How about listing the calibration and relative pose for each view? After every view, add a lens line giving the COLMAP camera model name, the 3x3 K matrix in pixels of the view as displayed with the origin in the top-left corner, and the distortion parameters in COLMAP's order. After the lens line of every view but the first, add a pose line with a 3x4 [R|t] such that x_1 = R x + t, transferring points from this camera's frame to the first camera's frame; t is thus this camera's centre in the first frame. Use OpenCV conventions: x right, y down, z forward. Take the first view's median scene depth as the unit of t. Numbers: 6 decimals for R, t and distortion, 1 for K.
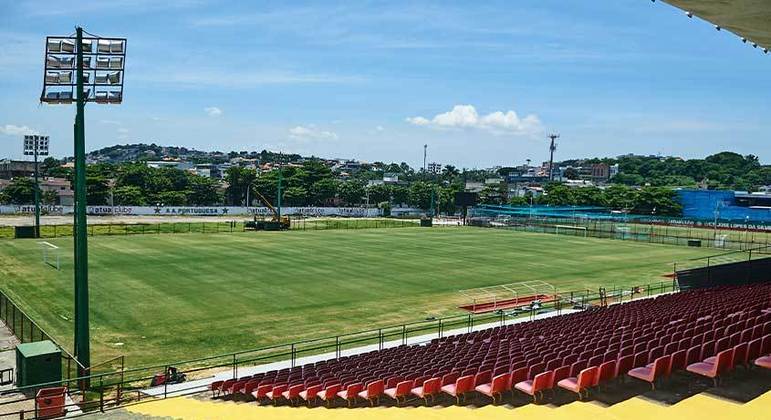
lens RADIAL K [[609.6, 0, 385.5], [0, 609.6, 210.0], [0, 0, 1]] dist [-0.000783, 0.000085]
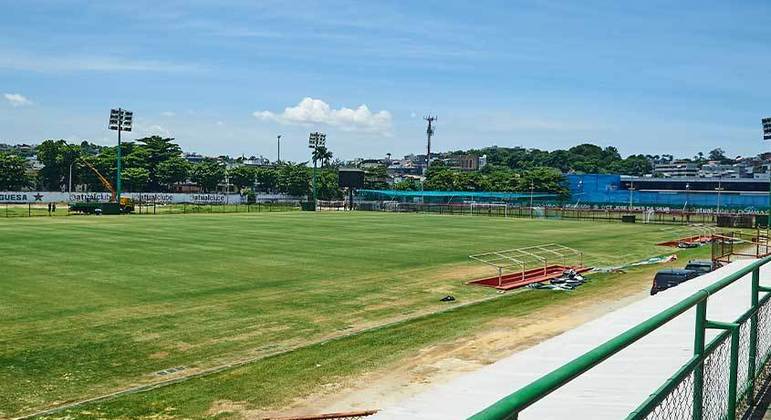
lens RADIAL K [[657.1, 0, 371.7], [0, 657.1, 191.6], [0, 0, 1]] dist [-0.001645, -0.001407]
pose [[0.976179, -0.010675, 0.216704, -0.031402], [0.017926, 0.999342, -0.031526, 0.023763], [-0.216225, 0.034660, 0.975728, 0.102647]]
